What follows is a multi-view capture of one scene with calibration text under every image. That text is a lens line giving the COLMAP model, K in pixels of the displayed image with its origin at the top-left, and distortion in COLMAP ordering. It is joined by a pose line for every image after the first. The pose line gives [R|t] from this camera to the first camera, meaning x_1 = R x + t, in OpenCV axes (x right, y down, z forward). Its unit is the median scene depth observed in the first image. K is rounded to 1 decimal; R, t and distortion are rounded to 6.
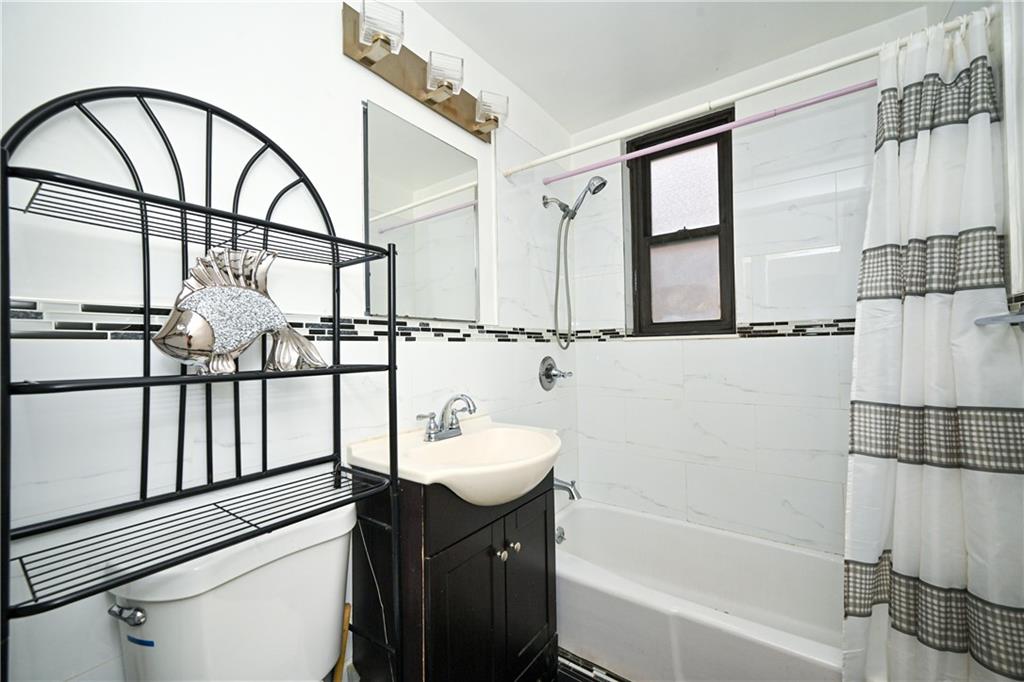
lens RADIAL K [[404.1, 0, 512.8], [0, 404.1, 342.1], [0, 0, 1]] dist [-0.002549, 0.000208]
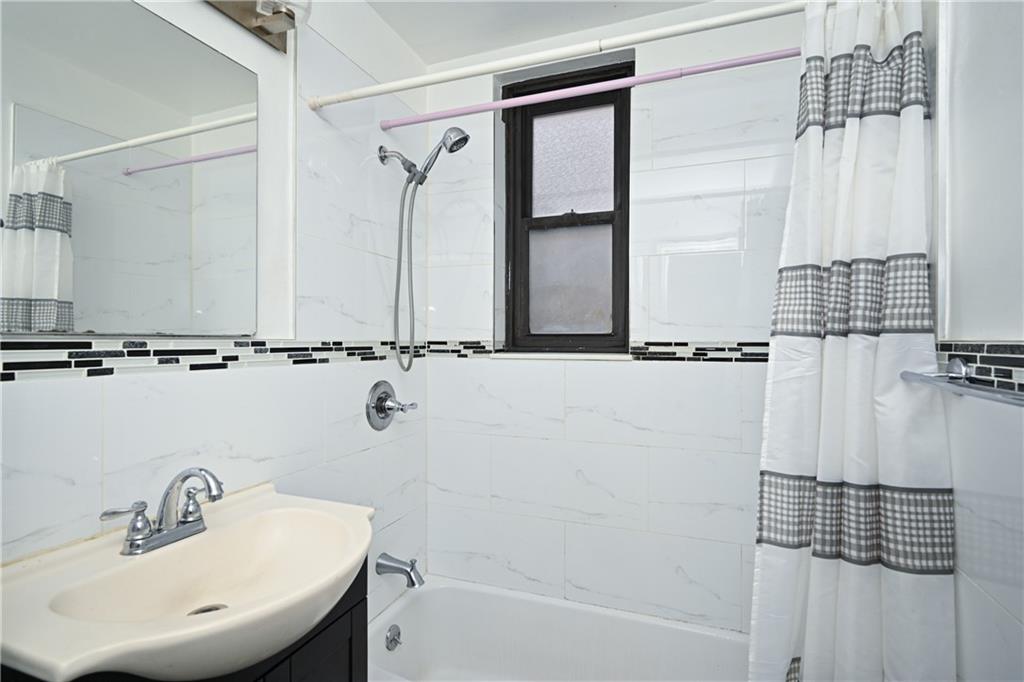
lens RADIAL K [[502.8, 0, 511.9], [0, 502.8, 340.9], [0, 0, 1]] dist [-0.006335, 0.000740]
pose [[0.964668, 0.020206, 0.262692, 0.099172], [-0.023666, 0.999670, 0.010015, -0.061438], [-0.262403, -0.015878, 0.964828, 0.154593]]
